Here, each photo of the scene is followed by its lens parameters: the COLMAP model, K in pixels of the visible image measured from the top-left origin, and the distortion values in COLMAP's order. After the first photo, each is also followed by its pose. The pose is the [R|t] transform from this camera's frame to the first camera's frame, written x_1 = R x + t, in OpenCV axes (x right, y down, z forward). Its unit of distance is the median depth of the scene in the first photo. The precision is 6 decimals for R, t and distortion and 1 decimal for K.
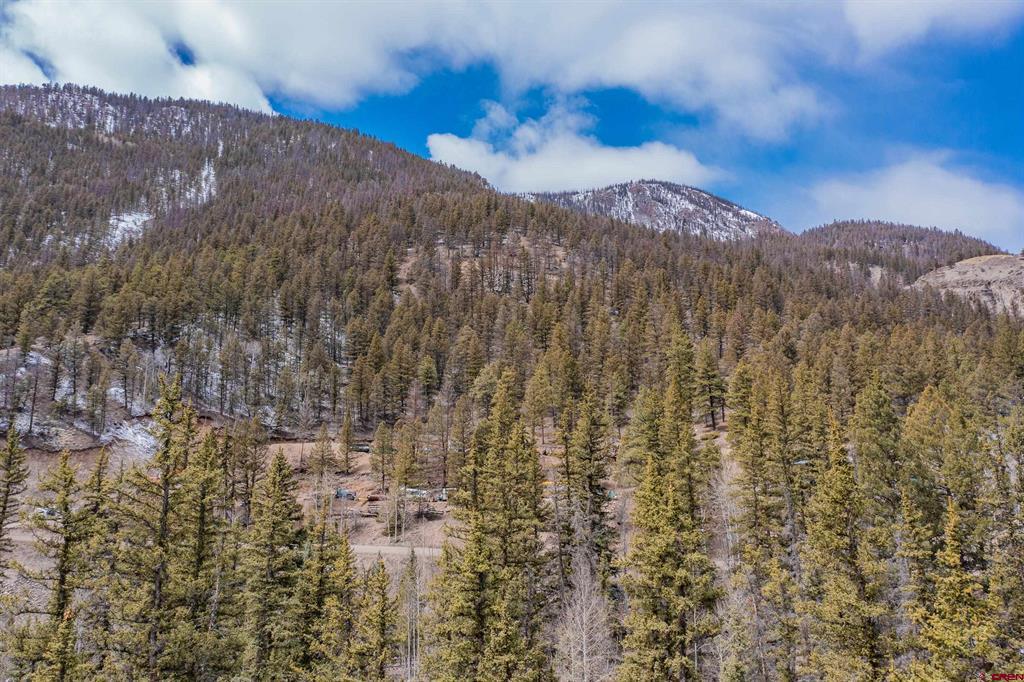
lens RADIAL K [[818.5, 0, 509.6], [0, 818.5, 341.9], [0, 0, 1]] dist [-0.015671, 0.007818]
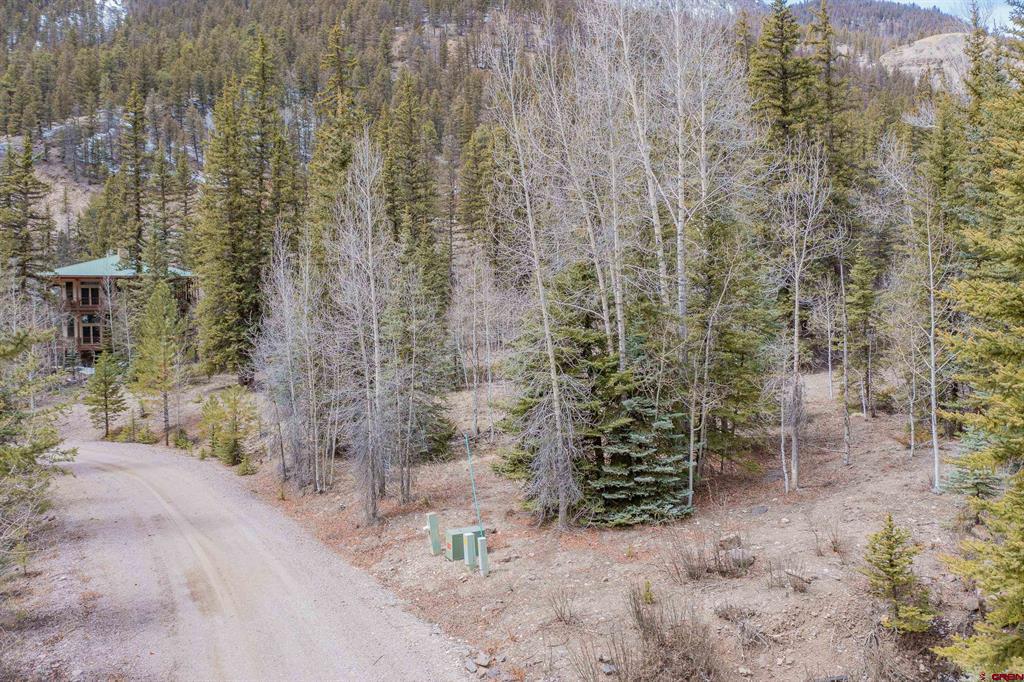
lens RADIAL K [[818.5, 0, 512.0], [0, 818.5, 348.0], [0, 0, 1]] dist [-0.015671, 0.007818]
pose [[0.999373, -0.015796, 0.031685, -0.012029], [0.007118, 0.966326, 0.257222, 0.017477], [-0.034681, -0.256835, 0.965833, -0.143353]]
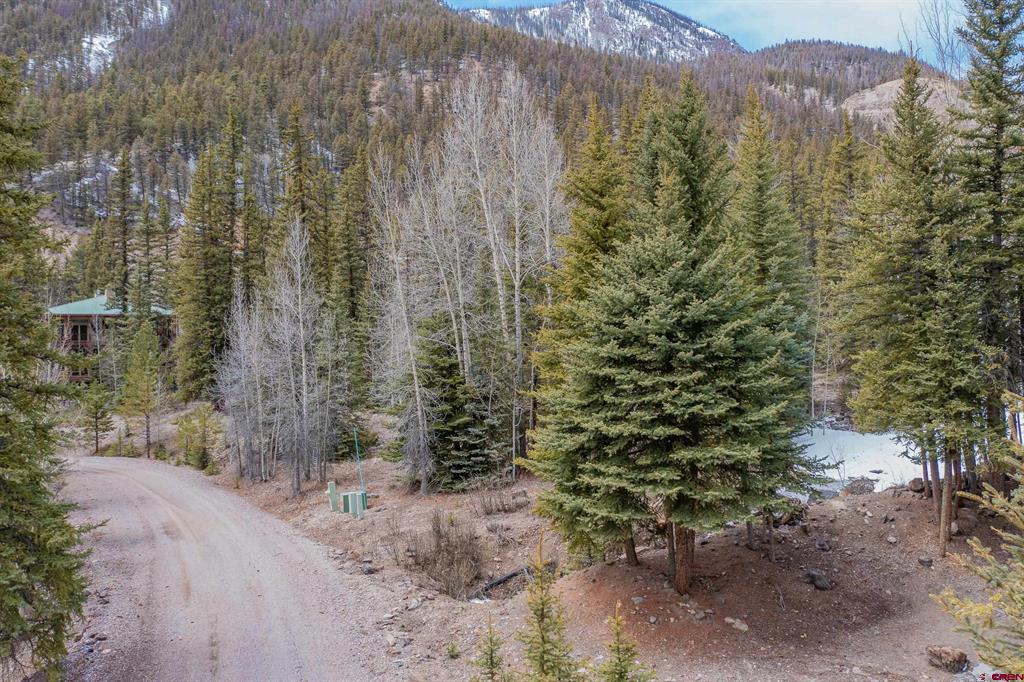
lens RADIAL K [[818.5, 0, 511.1], [0, 818.5, 348.3], [0, 0, 1]] dist [-0.015671, 0.007818]
pose [[0.998549, -0.016625, 0.051228, -0.001139], [0.005142, 0.976249, 0.216591, 0.011523], [-0.053612, -0.216013, 0.974917, -0.172067]]
